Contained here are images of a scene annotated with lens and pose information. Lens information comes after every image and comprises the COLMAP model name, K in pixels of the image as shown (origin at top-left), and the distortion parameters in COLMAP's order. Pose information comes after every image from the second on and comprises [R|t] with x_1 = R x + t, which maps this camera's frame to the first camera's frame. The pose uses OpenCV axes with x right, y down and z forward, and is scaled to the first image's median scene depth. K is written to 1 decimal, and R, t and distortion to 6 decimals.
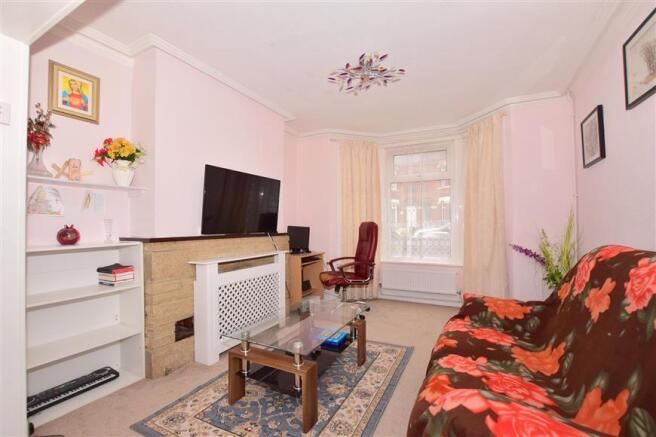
lens RADIAL K [[295.8, 0, 328.0], [0, 295.8, 218.5], [0, 0, 1]] dist [-0.034096, 0.000605]
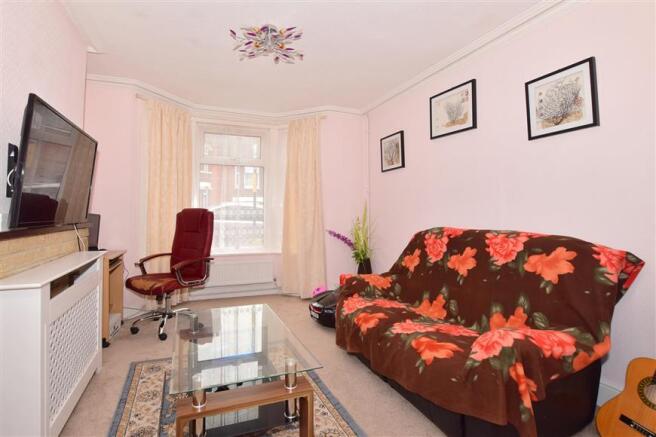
lens RADIAL K [[317.8, 0, 325.9], [0, 317.8, 200.4], [0, 0, 1]] dist [-0.037088, 0.000193]
pose [[0.643434, 0.036958, 0.764609, -0.477203], [-0.023956, 0.999317, -0.028143, 0.007741], [-0.765127, -0.000209, 0.643879, 0.252947]]
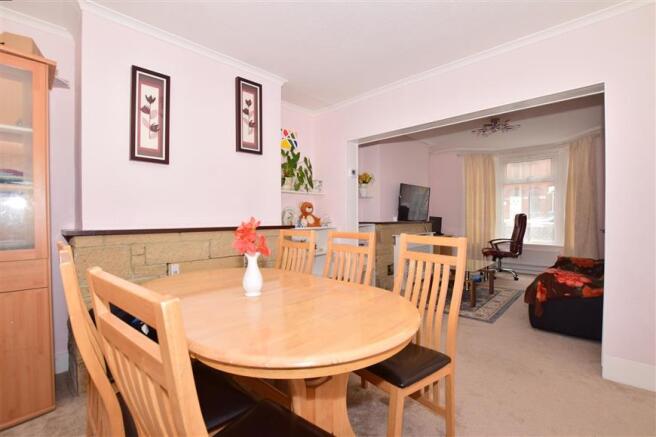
lens RADIAL K [[295.8, 0, 328.0], [0, 295.8, 218.5], [0, 0, 1]] dist [-0.034096, 0.000605]
pose [[0.957451, 0.003038, -0.288581, -0.322625], [0.005474, 0.999573, 0.028687, -0.017422], [0.288545, -0.029046, 0.957026, -0.958425]]
